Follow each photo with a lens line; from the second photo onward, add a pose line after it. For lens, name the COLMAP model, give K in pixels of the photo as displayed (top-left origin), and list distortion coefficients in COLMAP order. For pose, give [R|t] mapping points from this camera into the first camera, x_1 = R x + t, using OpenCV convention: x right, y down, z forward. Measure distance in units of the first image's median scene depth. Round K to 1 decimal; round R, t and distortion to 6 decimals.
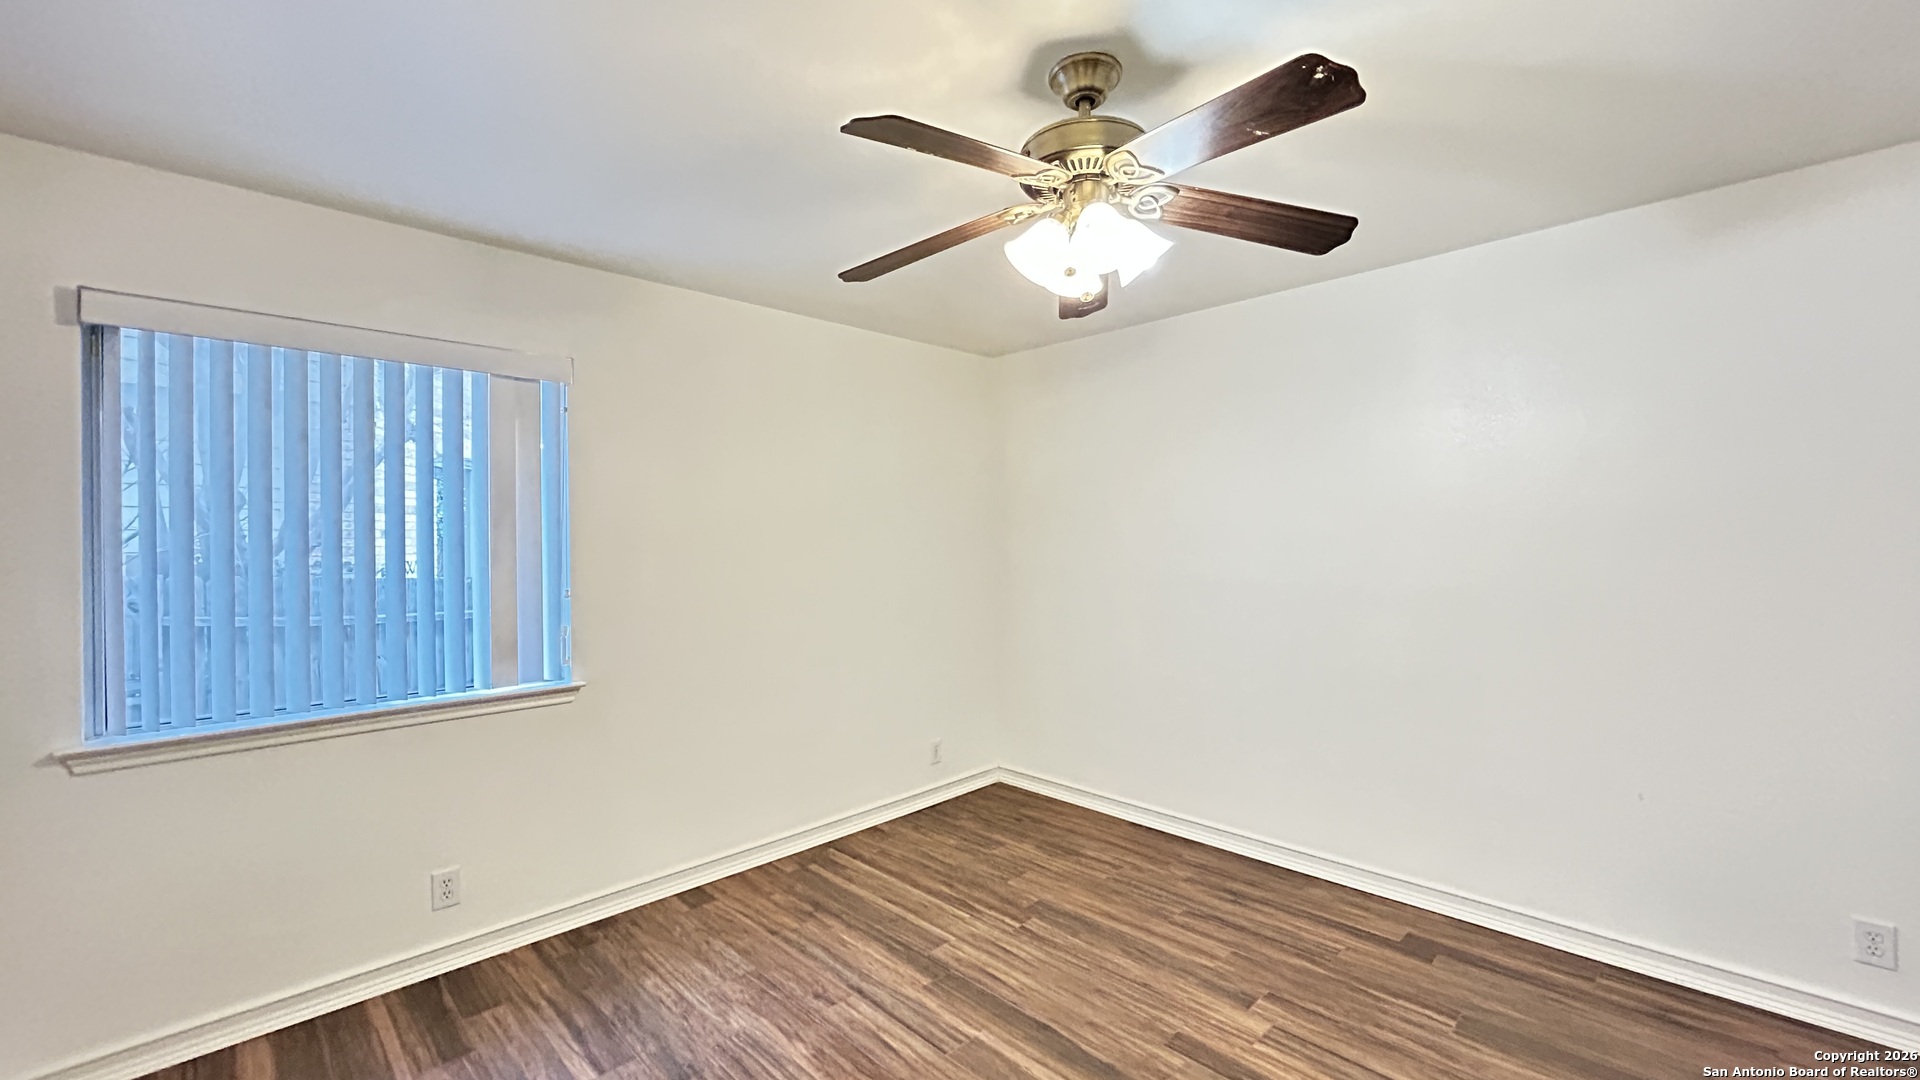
lens RADIAL K [[774.5, 0, 963.1], [0, 774.5, 539.3], [0, 0, 1]] dist [-0.002601, 0.003000]
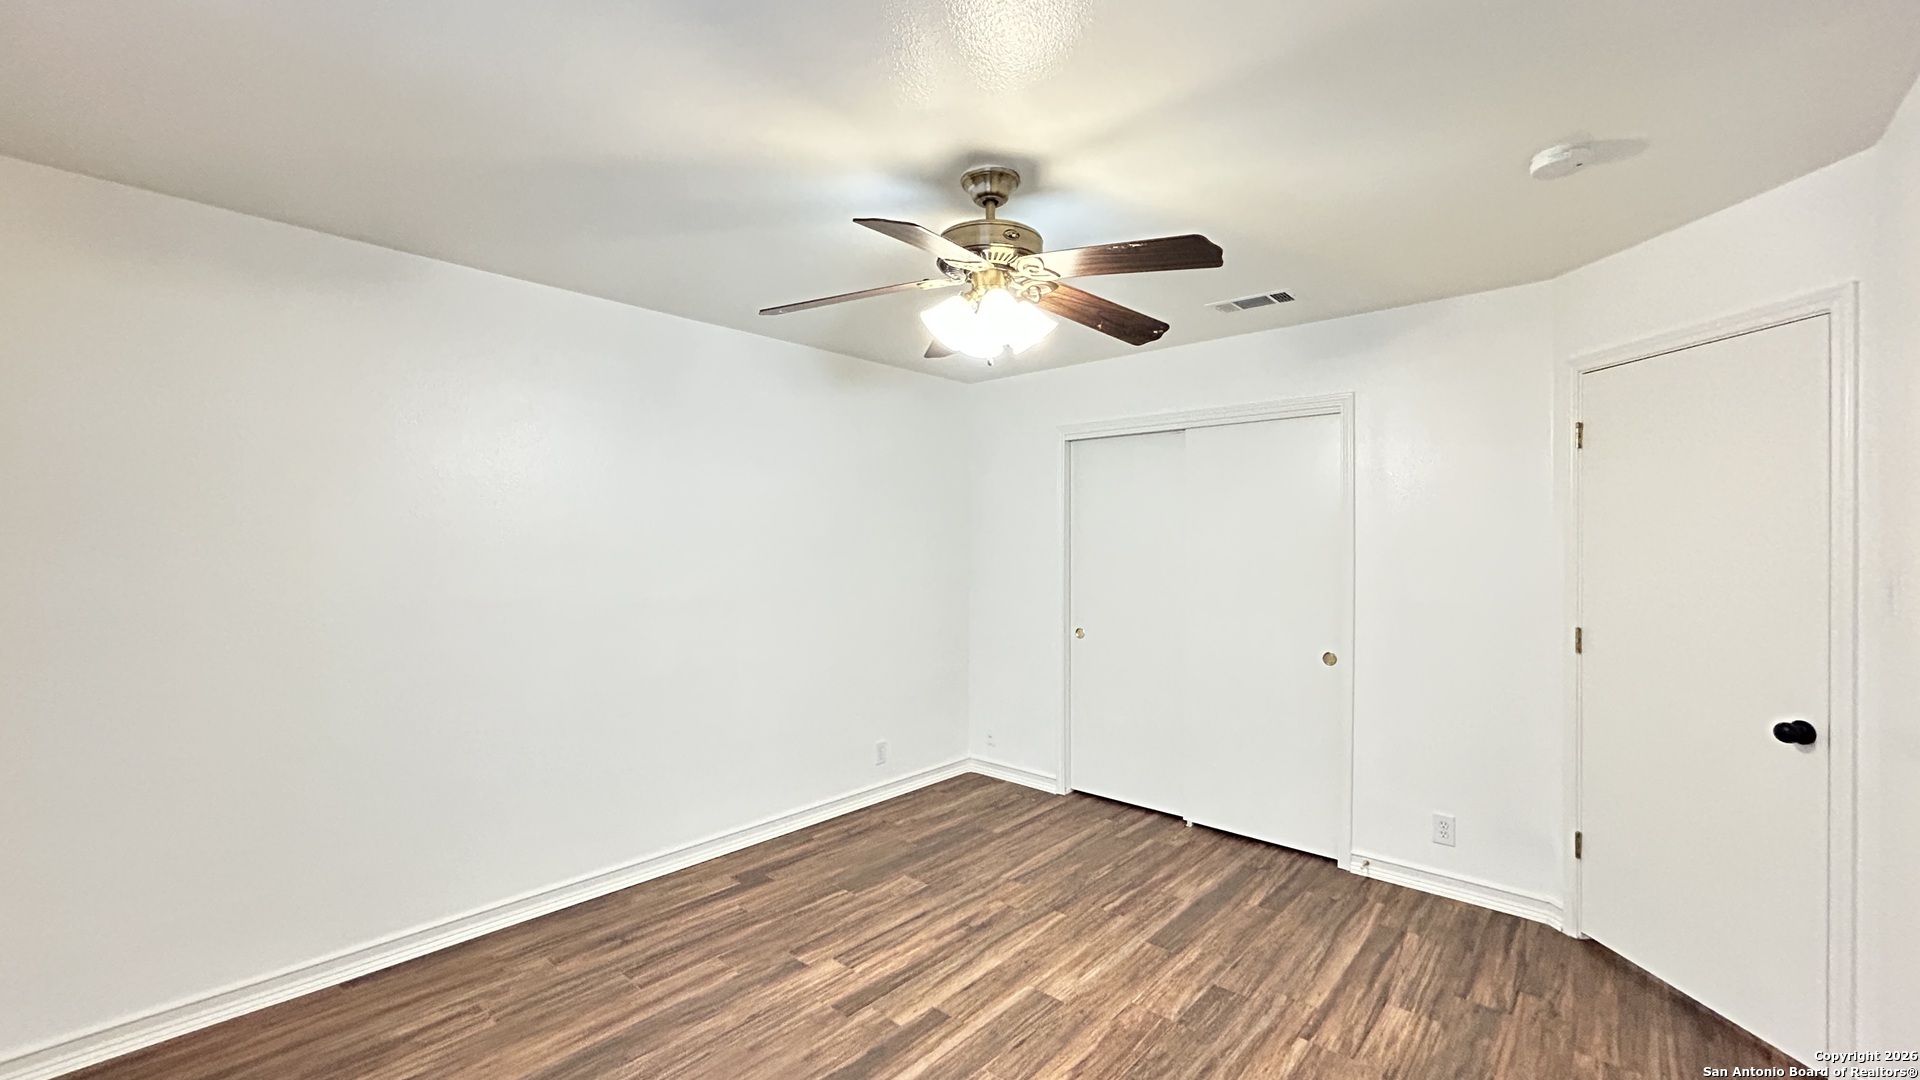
lens RADIAL K [[774.5, 0, 963.1], [0, 774.5, 539.3], [0, 0, 1]] dist [-0.002601, 0.003000]
pose [[-0.059465, 0.011644, 0.998162, -0.682530], [0.001909, 0.999931, -0.011551, -0.008022], [-0.998229, 0.001218, -0.059484, 0.721927]]
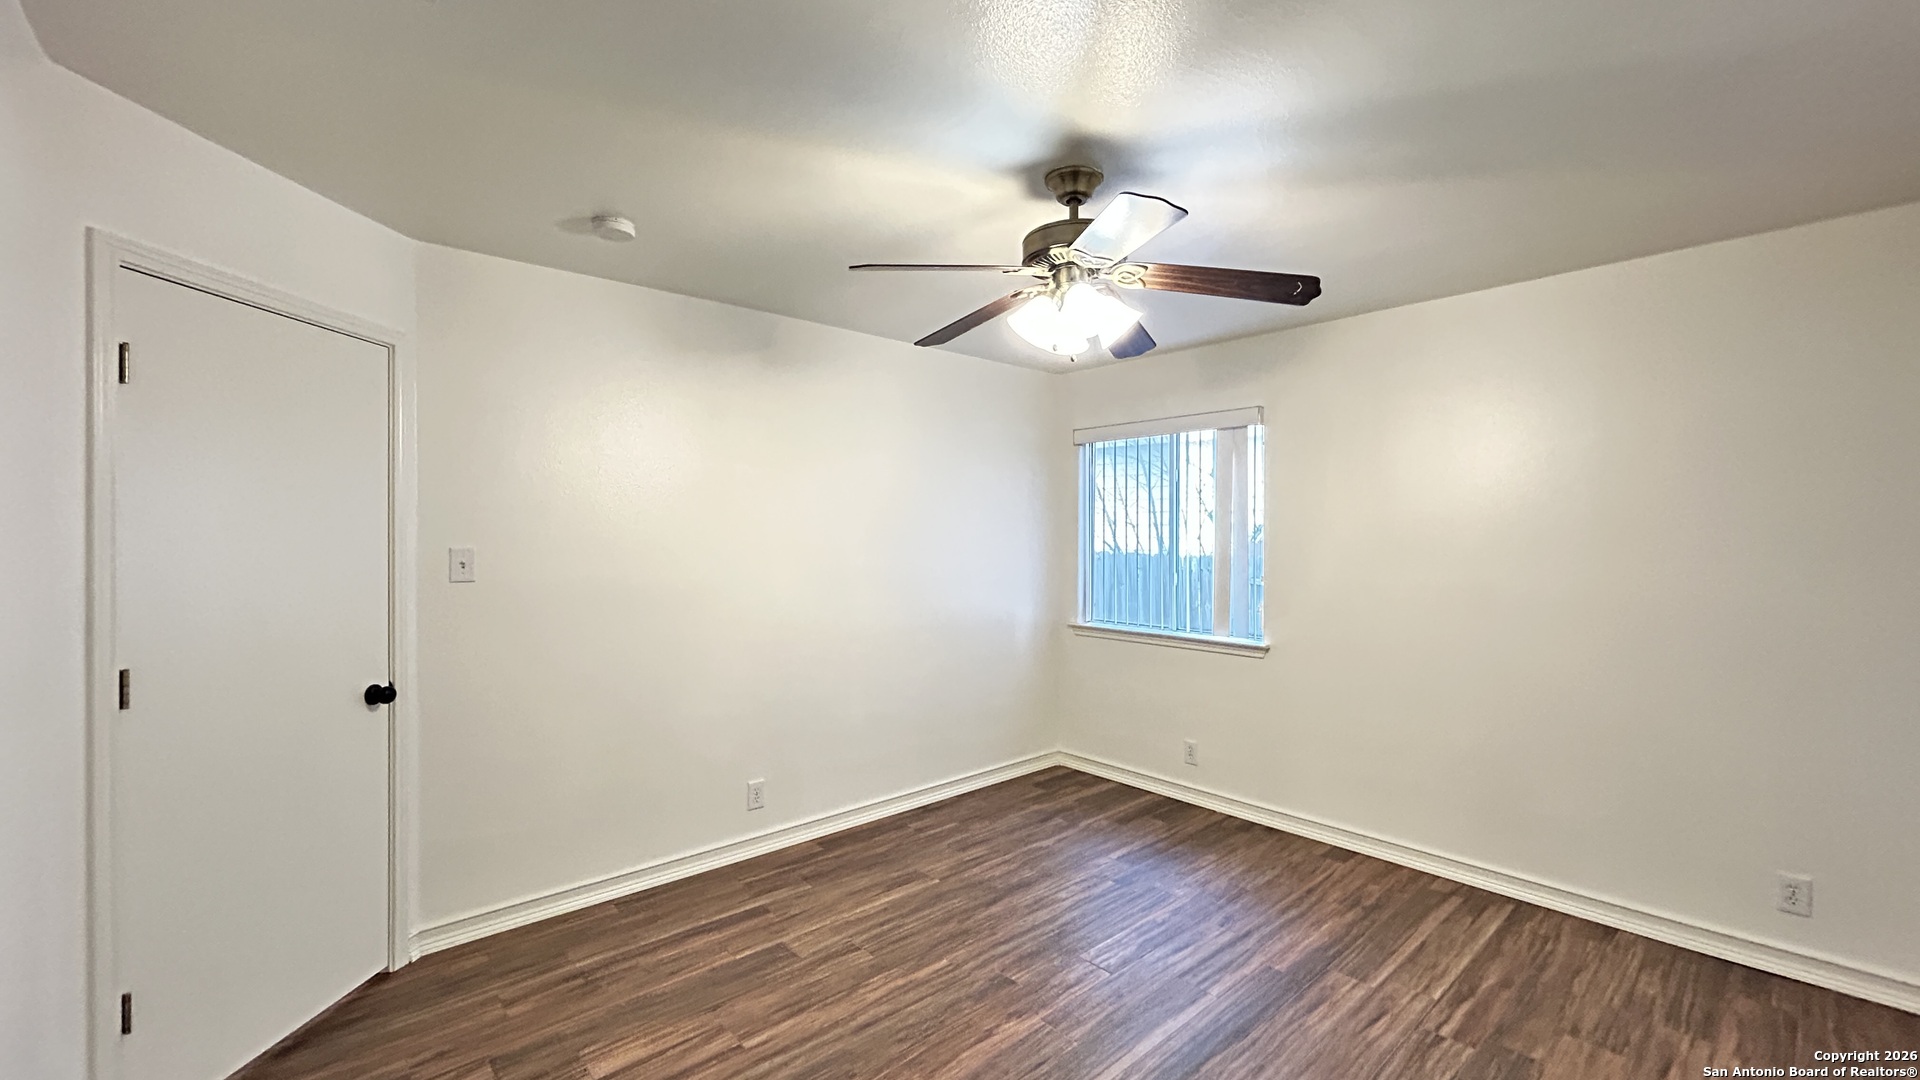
lens RADIAL K [[774.5, 0, 963.1], [0, 774.5, 539.3], [0, 0, 1]] dist [-0.002601, 0.003000]
pose [[-0.049270, 0.018787, -0.998609, 0.926875], [-0.003359, 0.999814, 0.018975, -0.024107], [0.998780, 0.004289, -0.049197, 0.571791]]
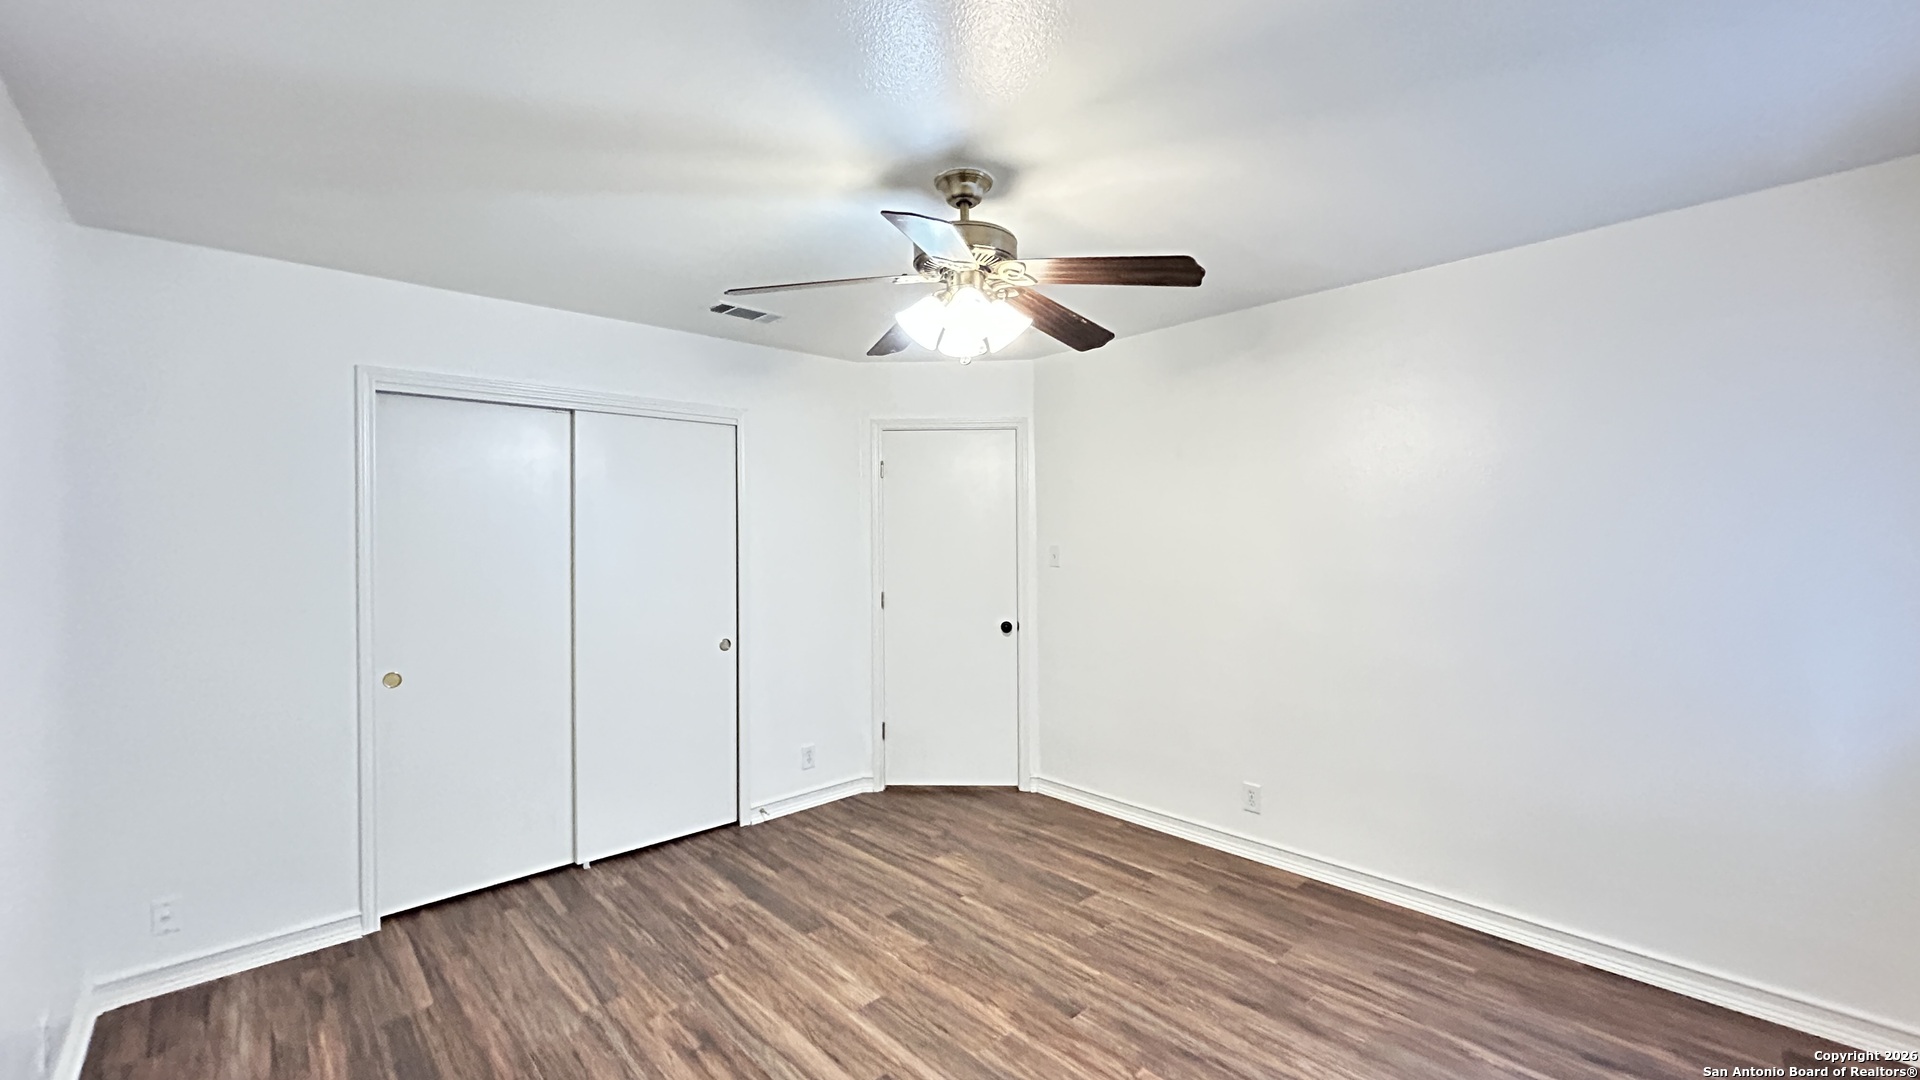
lens RADIAL K [[774.5, 0, 963.1], [0, 774.5, 539.3], [0, 0, 1]] dist [-0.002601, 0.003000]
pose [[-0.999391, 0.021041, 0.027828, 0.092139], [0.021228, 0.999754, 0.006423, -0.017642], [-0.027686, 0.007010, -0.999592, 1.455775]]
